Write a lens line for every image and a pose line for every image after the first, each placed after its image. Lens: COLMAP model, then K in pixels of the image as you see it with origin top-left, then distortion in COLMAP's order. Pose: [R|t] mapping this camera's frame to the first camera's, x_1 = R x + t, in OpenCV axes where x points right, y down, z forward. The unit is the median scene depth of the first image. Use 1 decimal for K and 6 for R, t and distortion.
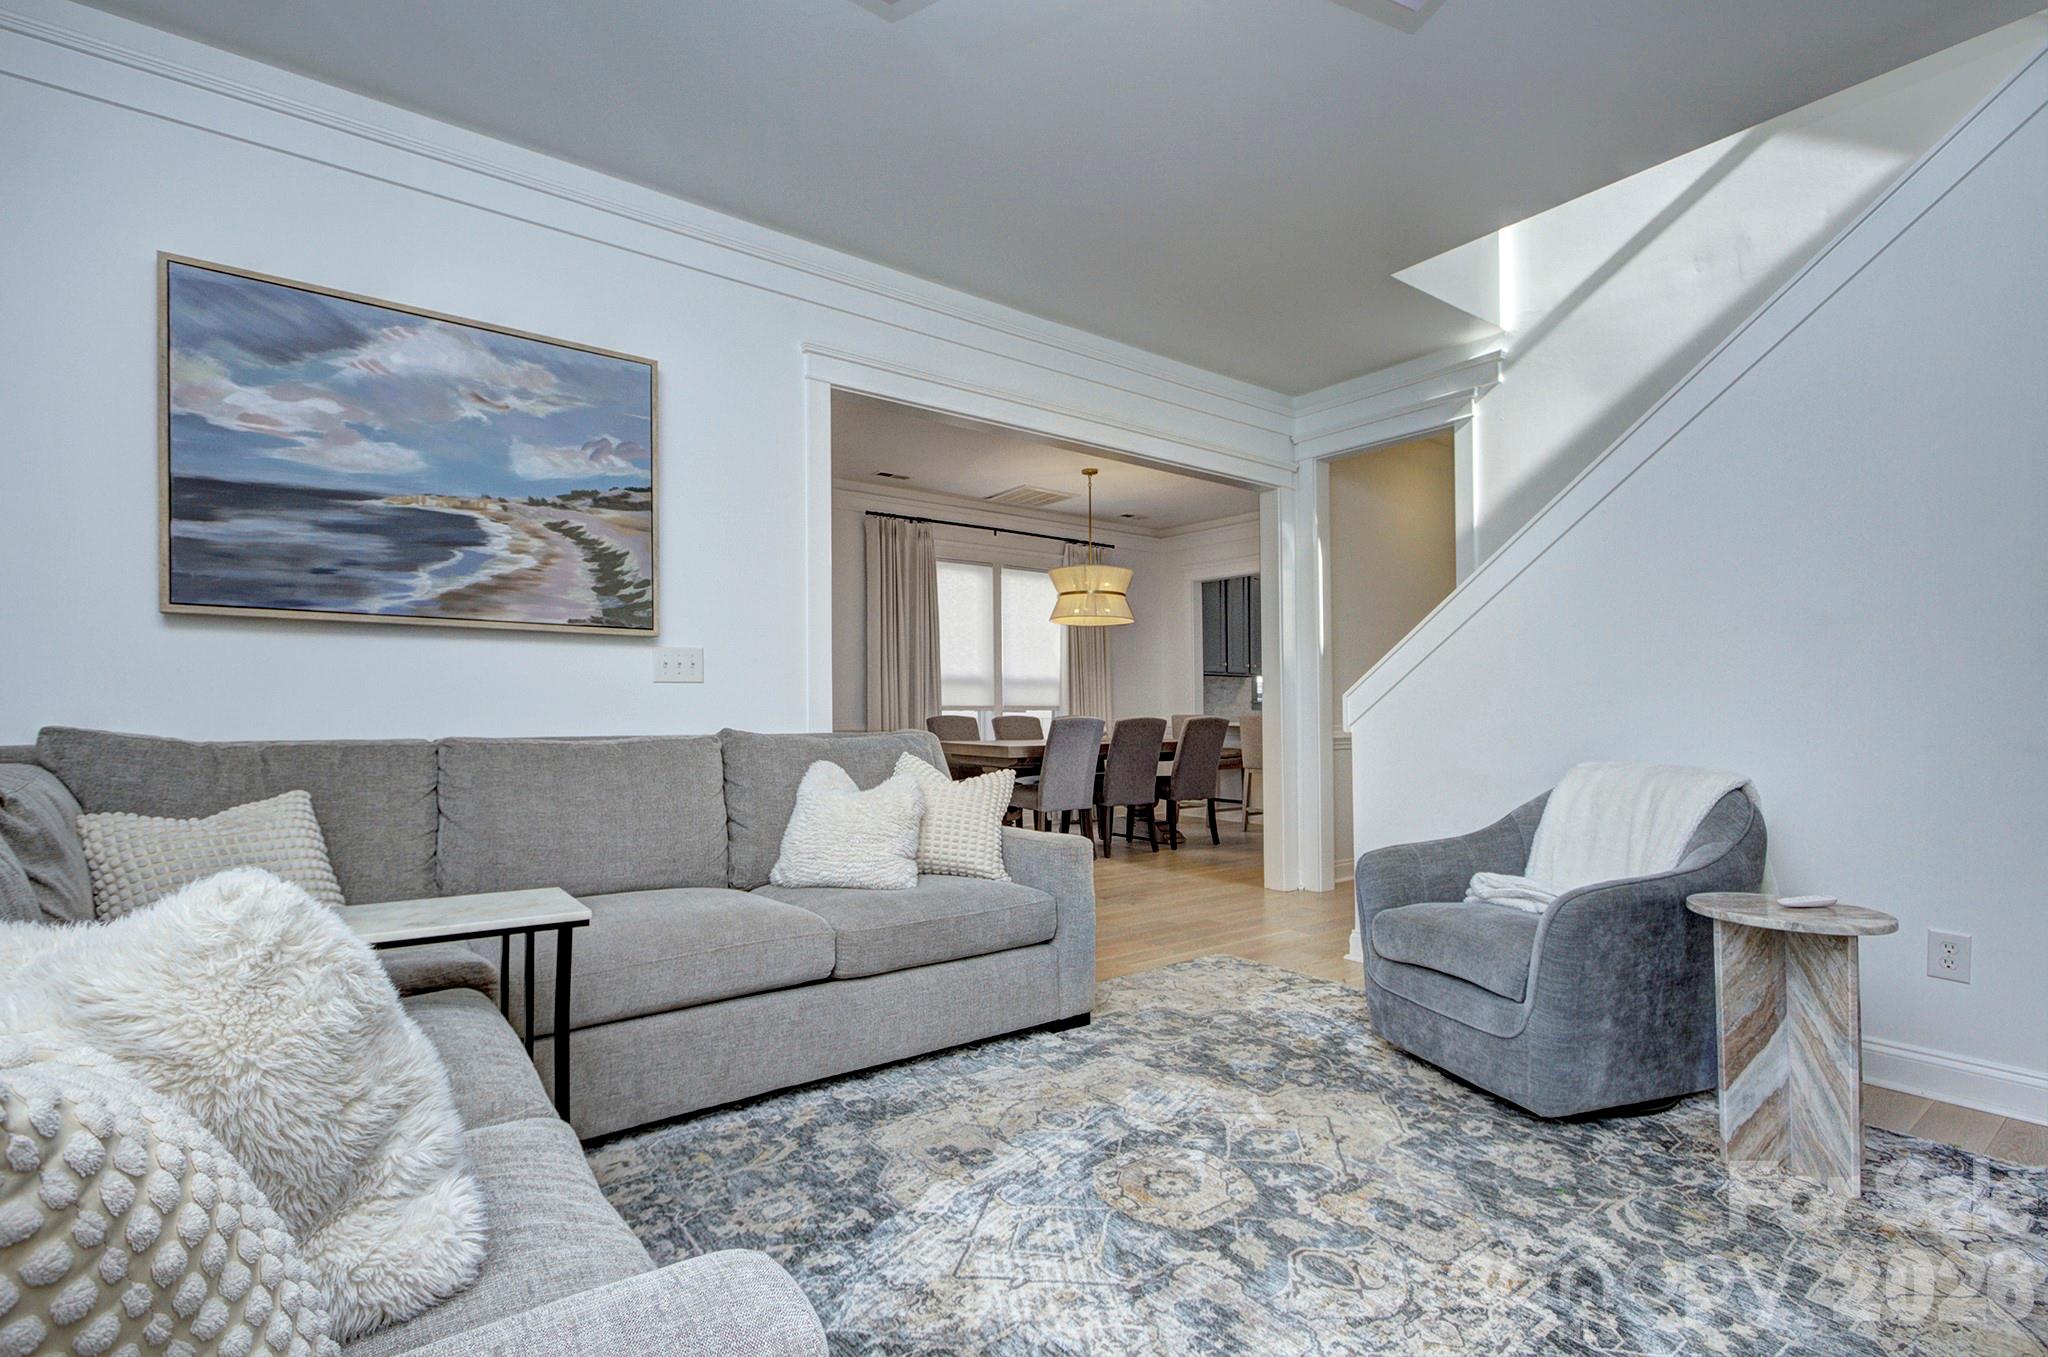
lens RADIAL K [[949.5, 0, 1021.0], [0, 949.5, 704.9], [0, 0, 1]] dist [-0.001338, 0.000097]
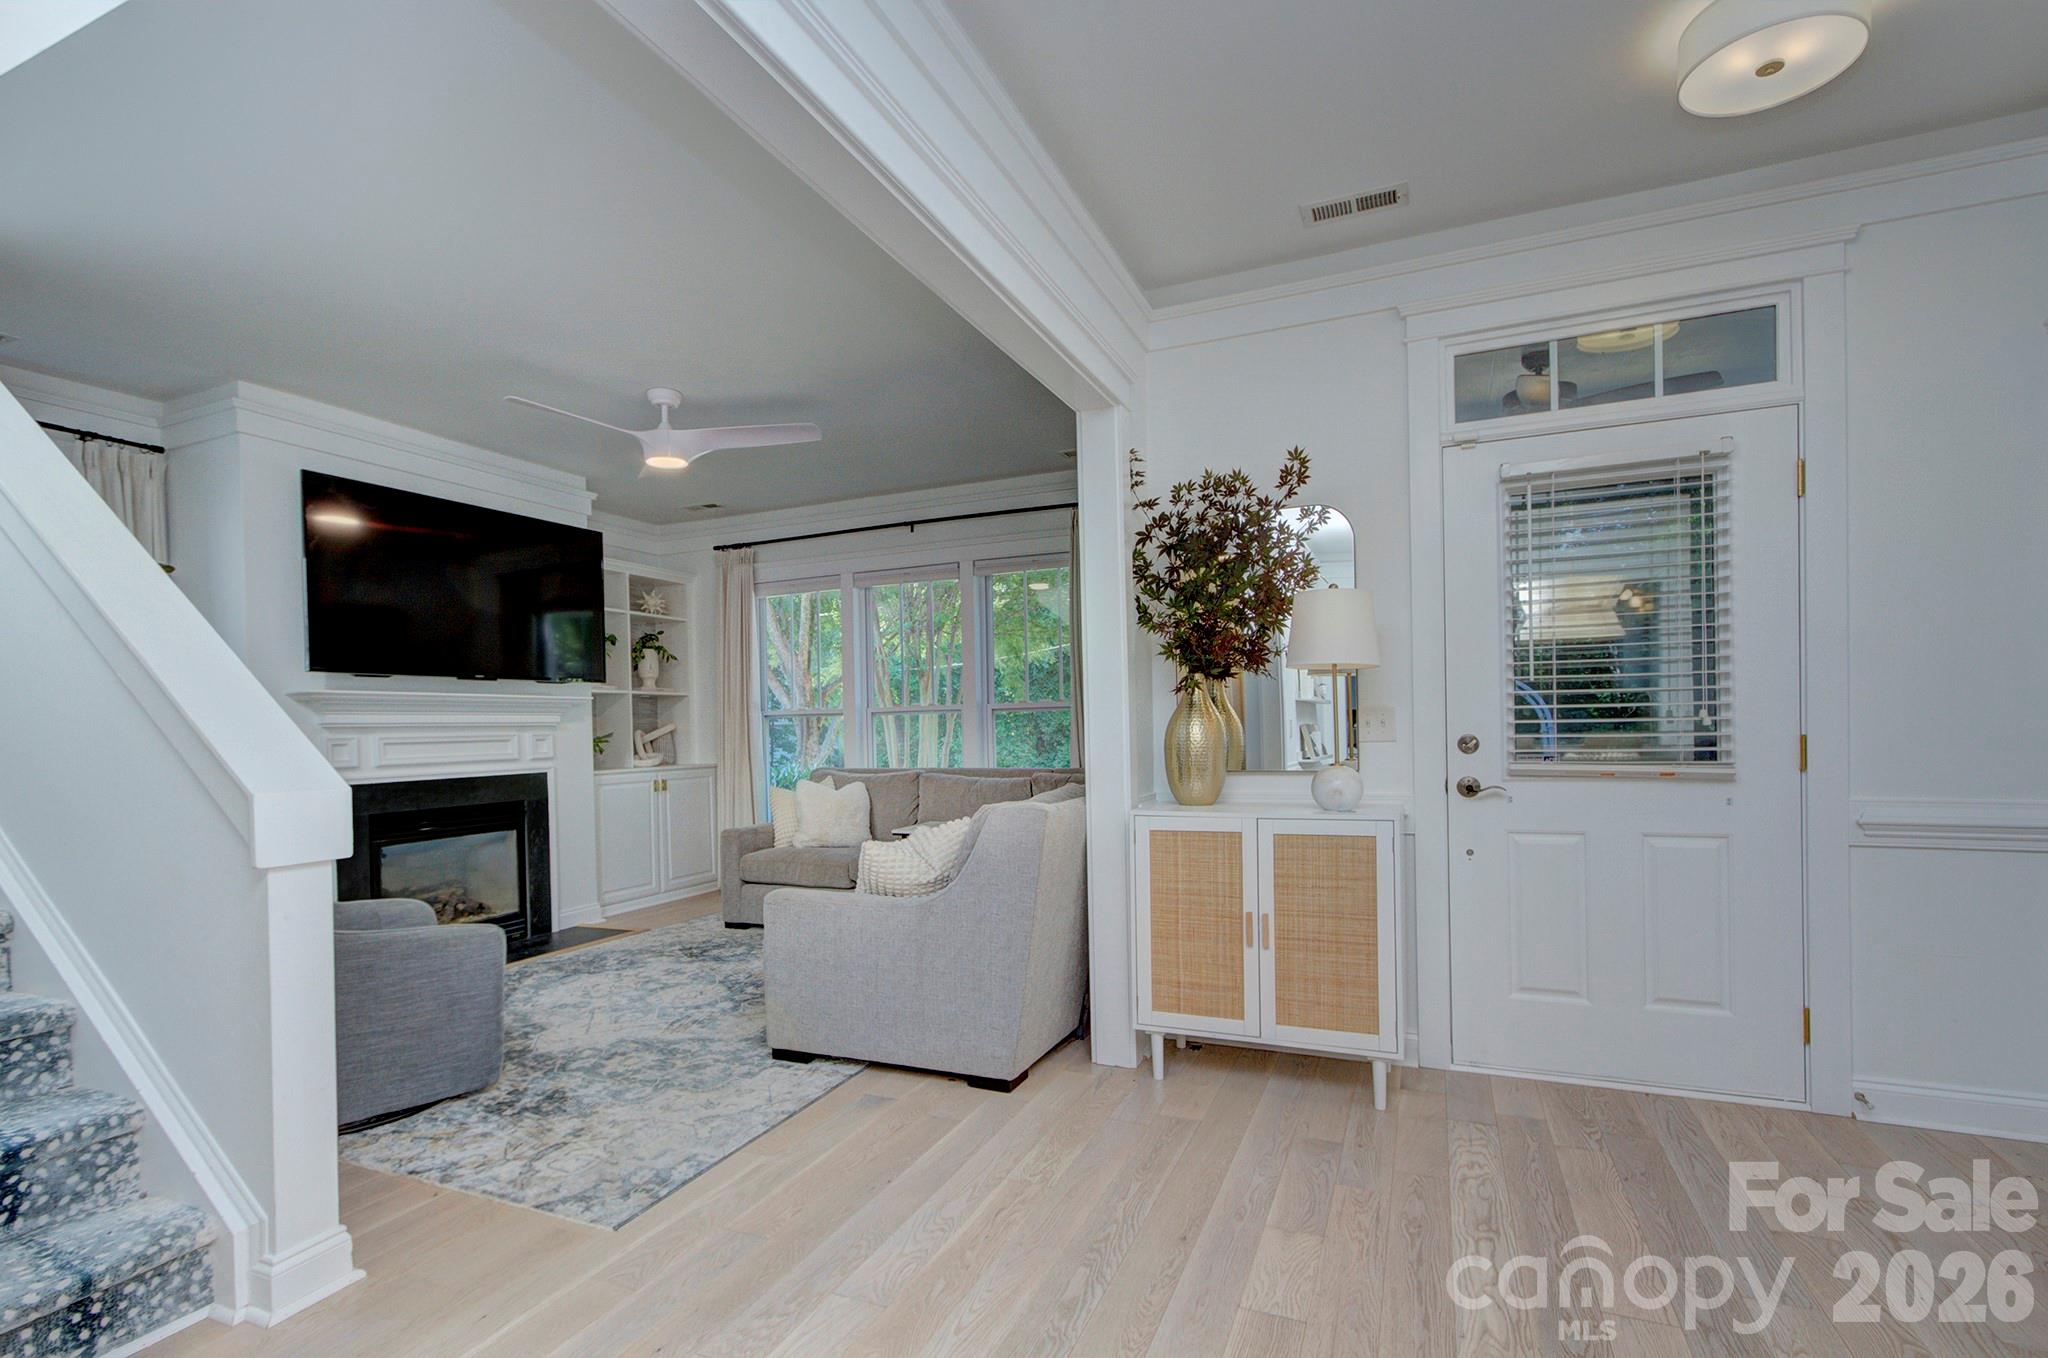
lens RADIAL K [[949.5, 0, 1021.0], [0, 949.5, 705.4], [0, 0, 1]] dist [-0.001338, 0.000097]
pose [[-0.871475, 0.001271, -0.490438, 0.378277], [0.015552, 0.999565, -0.025044, -0.045192], [0.490193, -0.029452, -0.871116, 2.216061]]
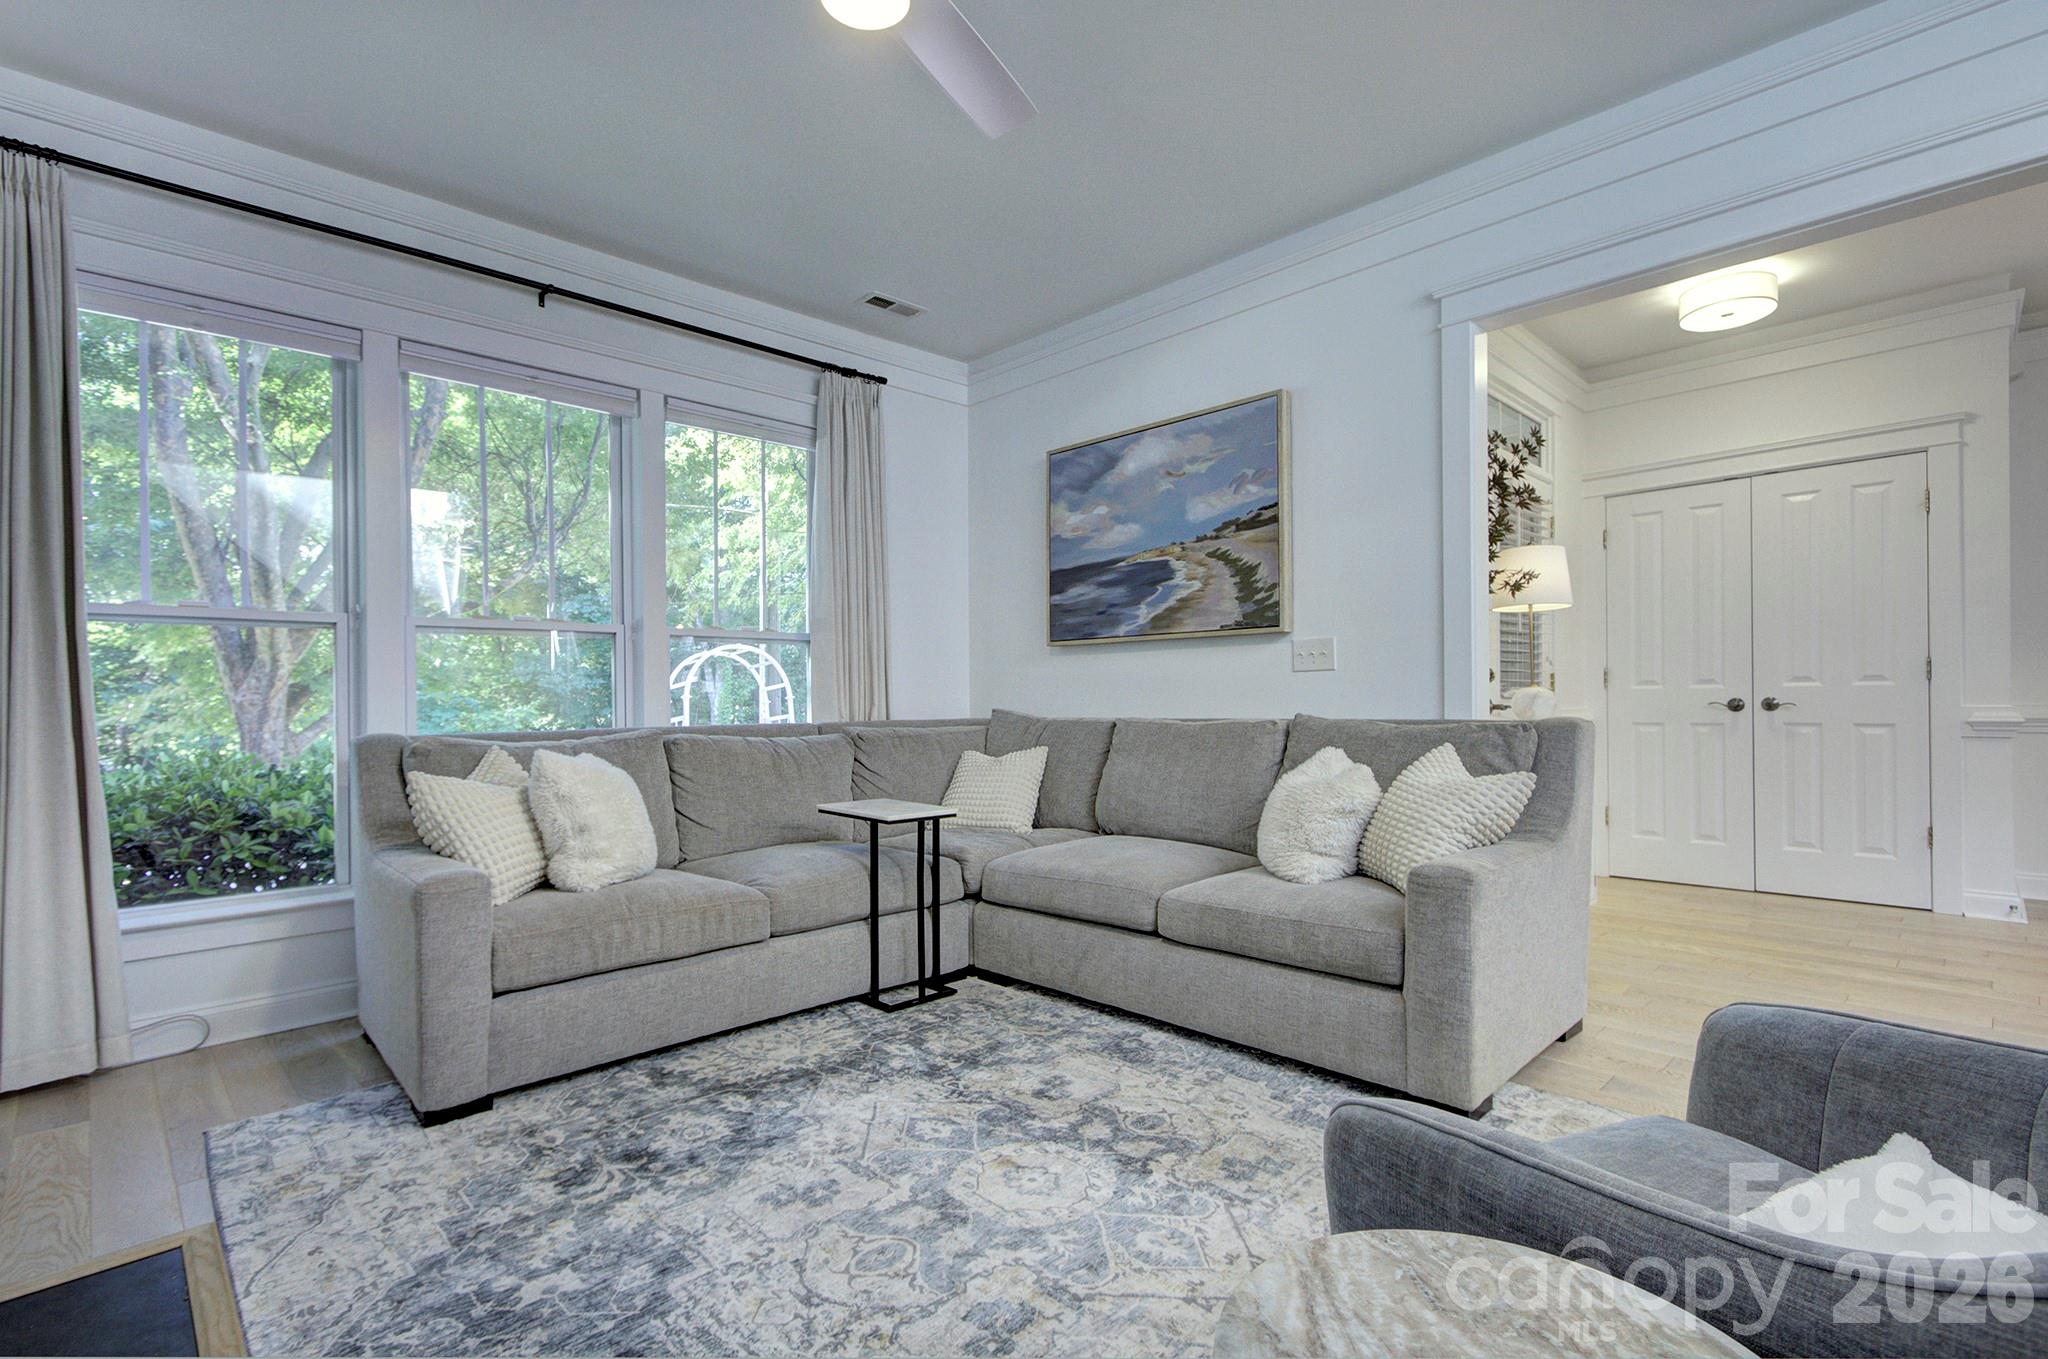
lens RADIAL K [[949.5, 0, 1021.0], [0, 949.5, 705.9], [0, 0, 1]] dist [-0.001338, 0.000097]
pose [[0.125511, 0.004001, -0.992084, 0.790705], [0.016615, 0.999843, 0.006134, 0.004910], [0.991953, -0.017253, 0.125425, 0.610417]]
